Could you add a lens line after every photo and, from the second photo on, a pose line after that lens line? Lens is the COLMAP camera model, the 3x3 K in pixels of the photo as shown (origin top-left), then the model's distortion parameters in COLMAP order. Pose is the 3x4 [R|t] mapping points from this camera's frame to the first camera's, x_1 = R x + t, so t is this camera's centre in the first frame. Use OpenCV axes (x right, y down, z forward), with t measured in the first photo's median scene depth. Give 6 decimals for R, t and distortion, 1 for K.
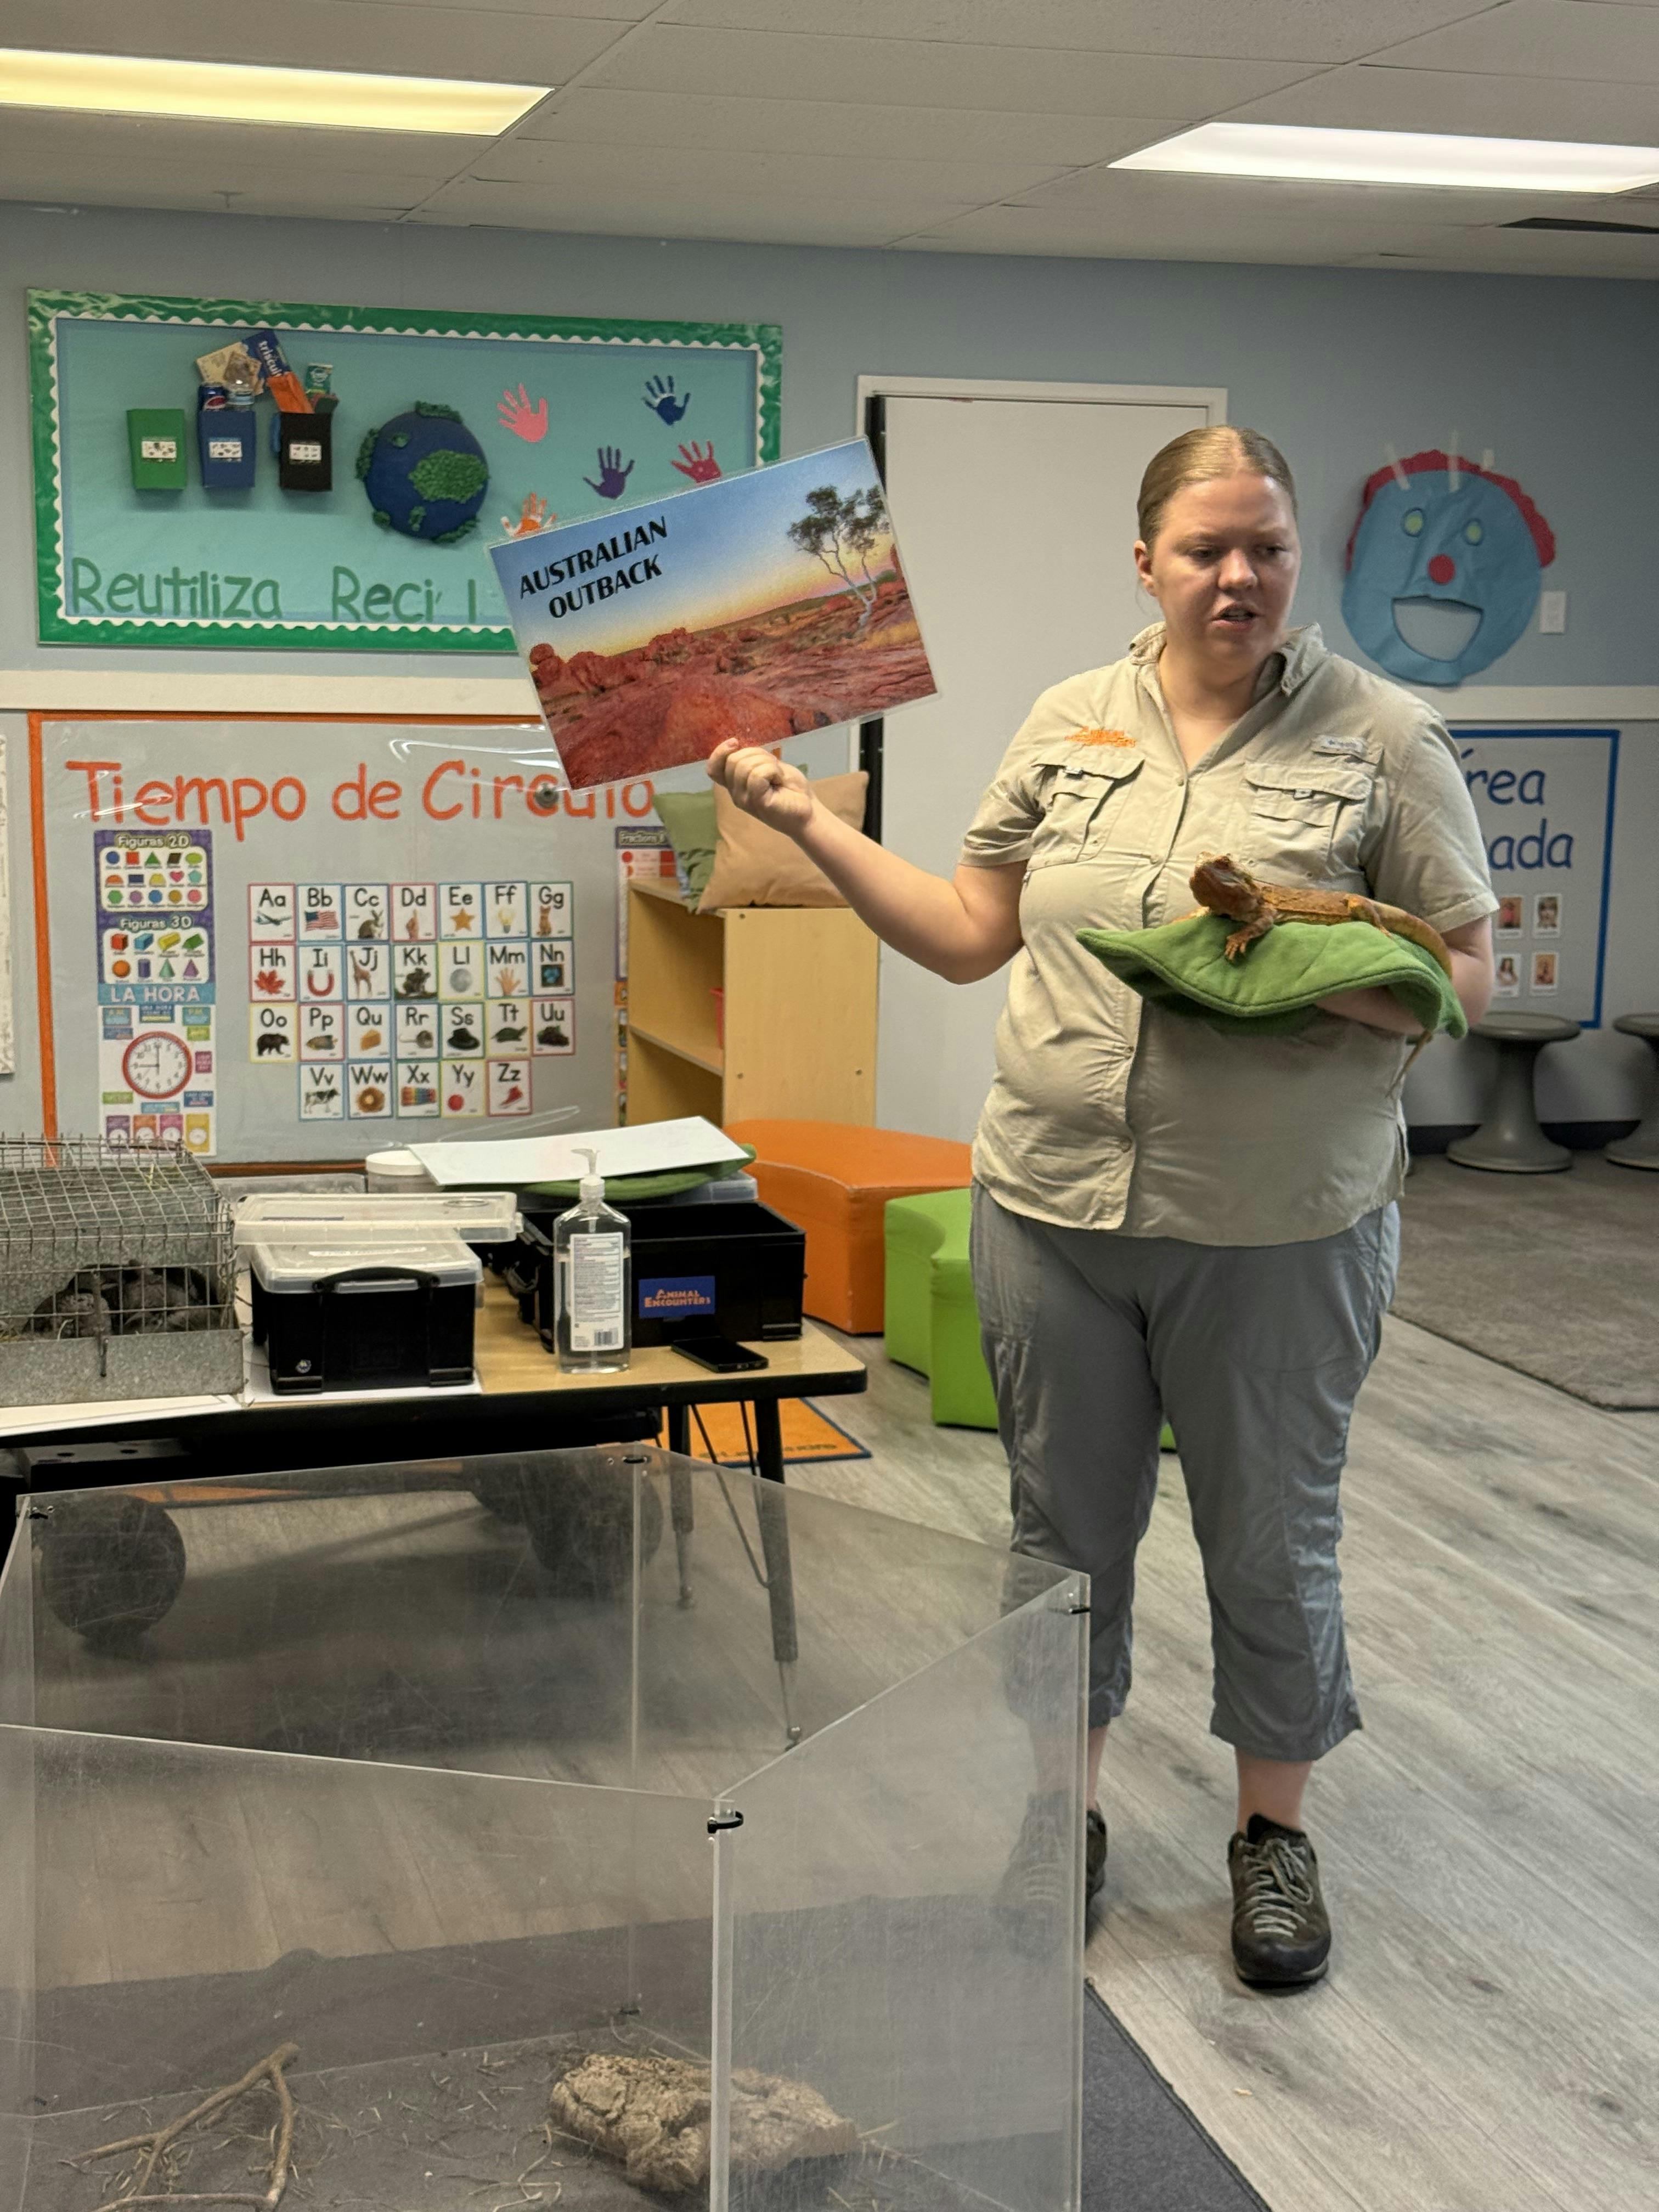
lens RADIAL K [[3175.3, 0, 823.2], [0, 3175.3, 1103.9], [0, 0, 1]] dist [0.003064, 0.000000]
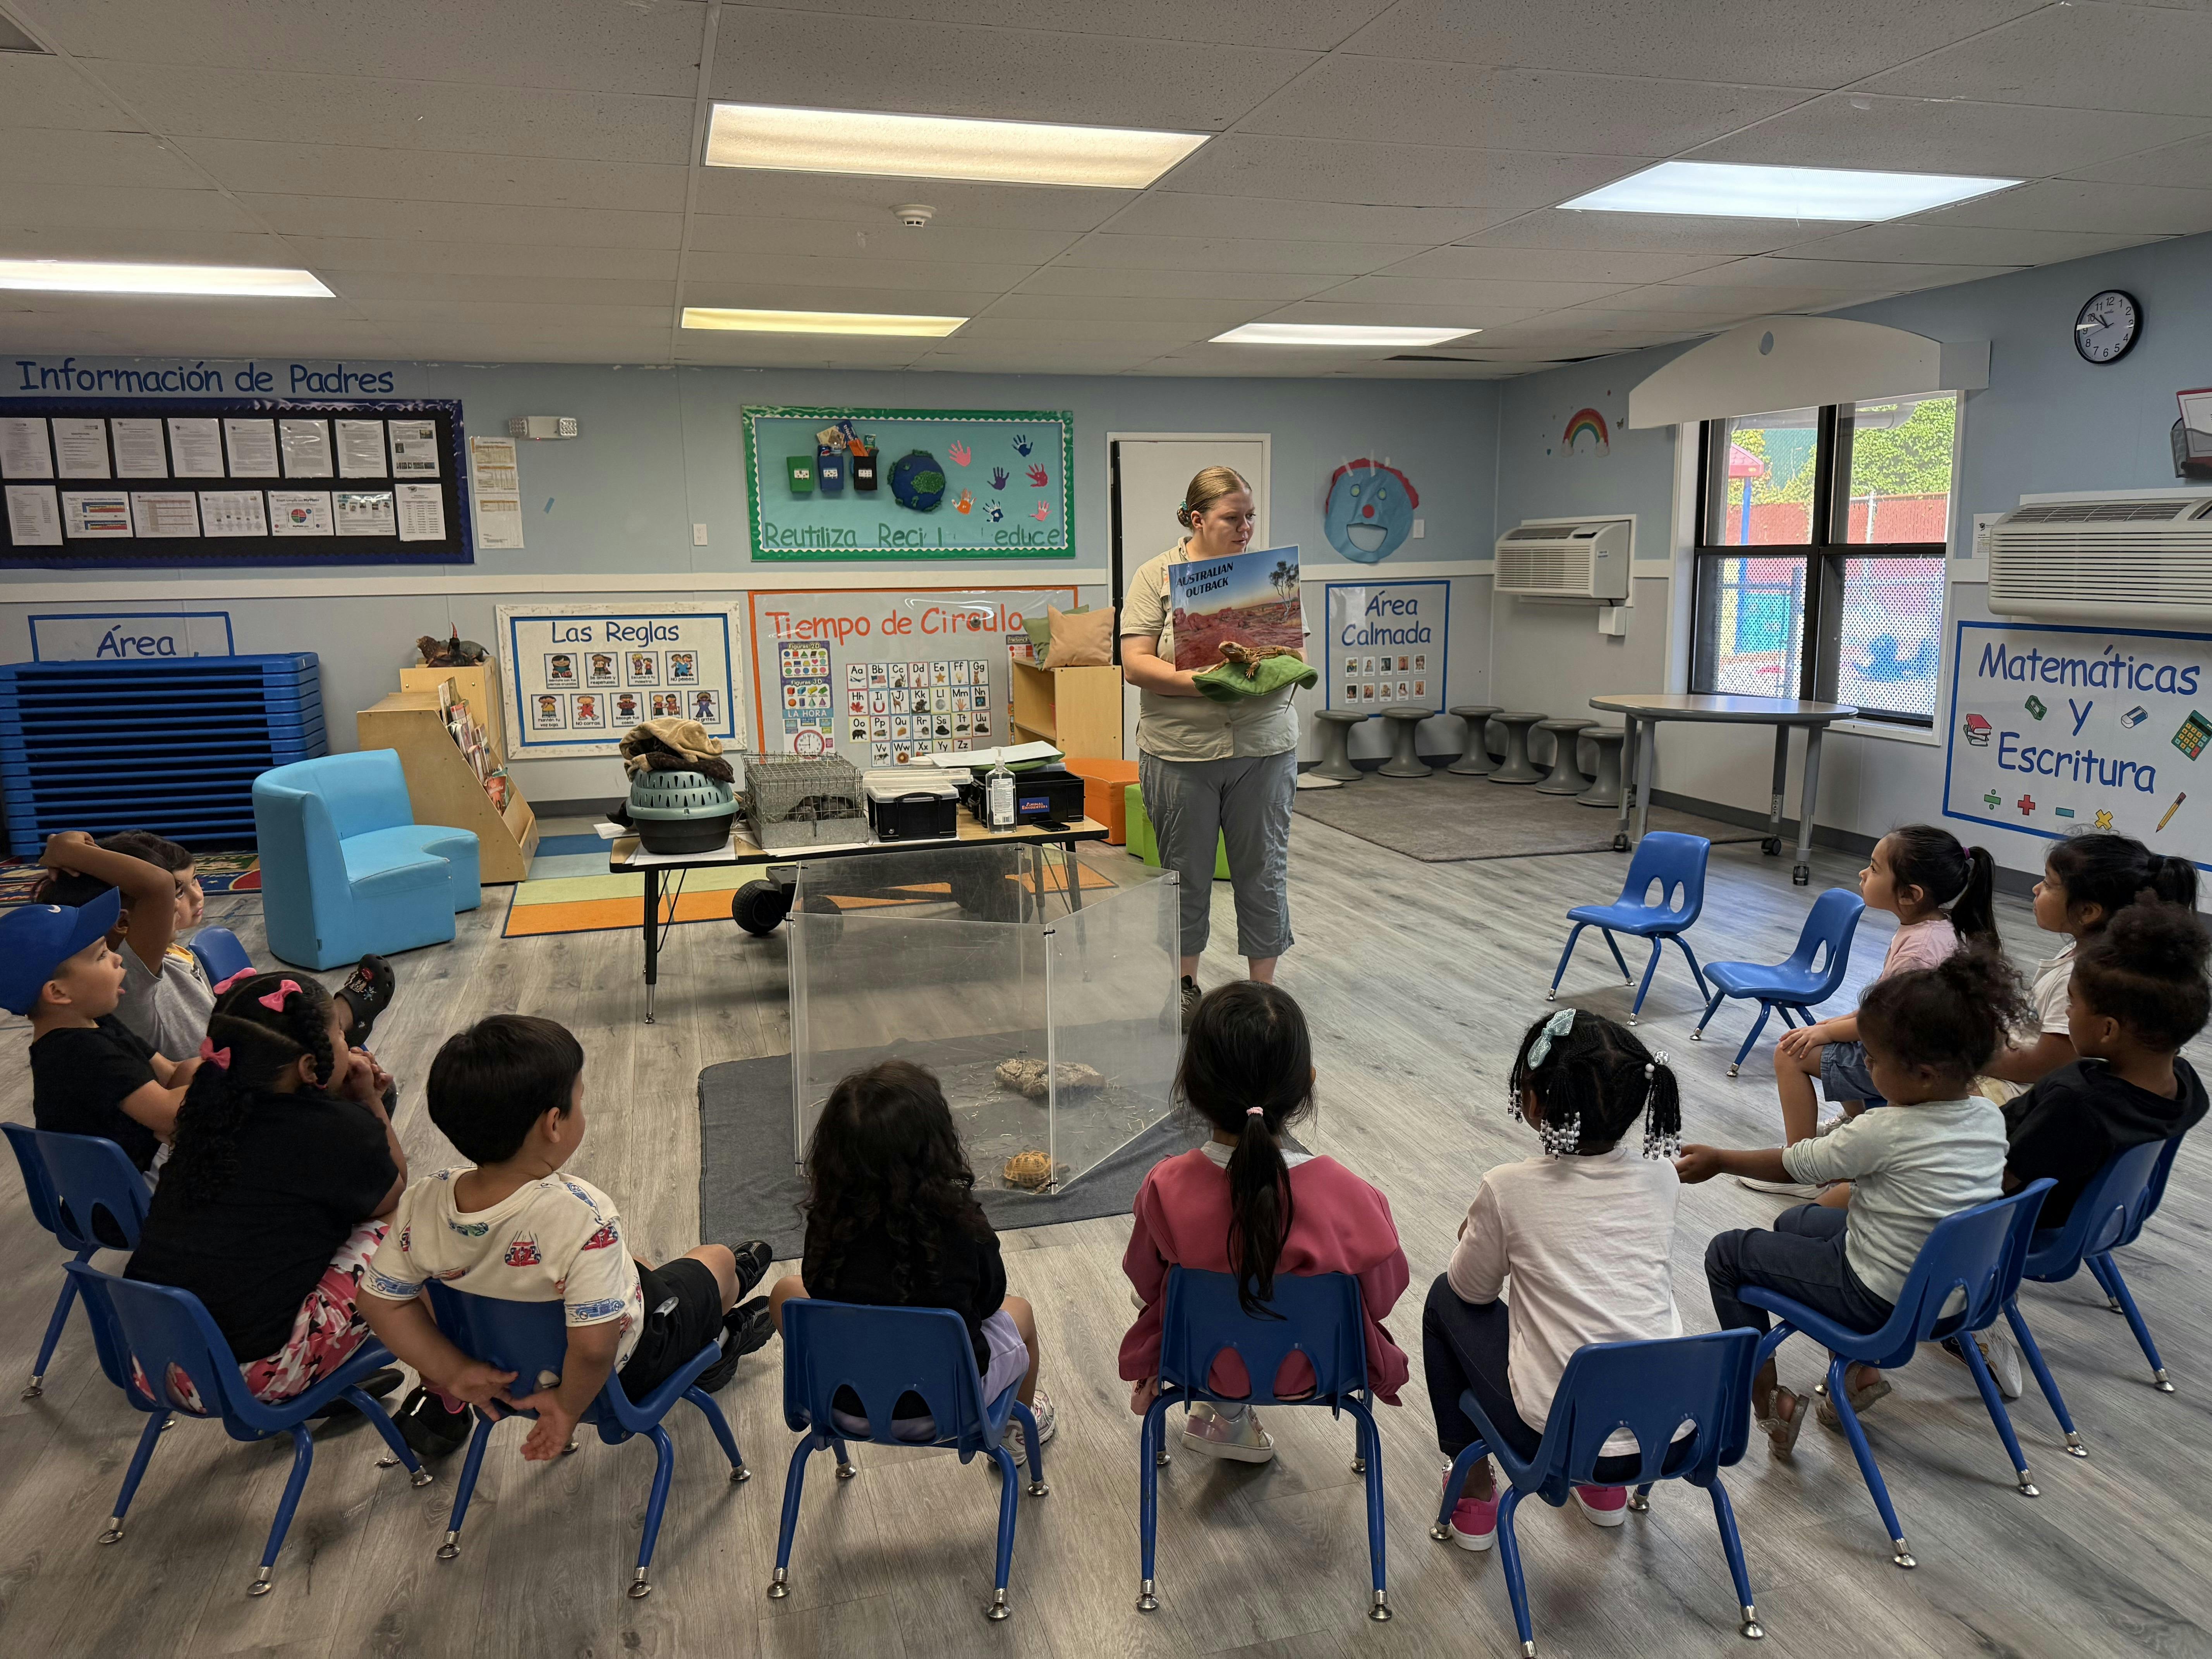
lens RADIAL K [[1578.1, 0, 1122.4], [0, 1578.1, 839.0], [0, 0, 1]] dist [0.001756, 0.002181]
pose [[0.999585, -0.028566, 0.003580, 0.010285], [0.028432, 0.999042, 0.033256, 0.025207], [-0.004526, -0.033140, 0.999440, -0.145018]]
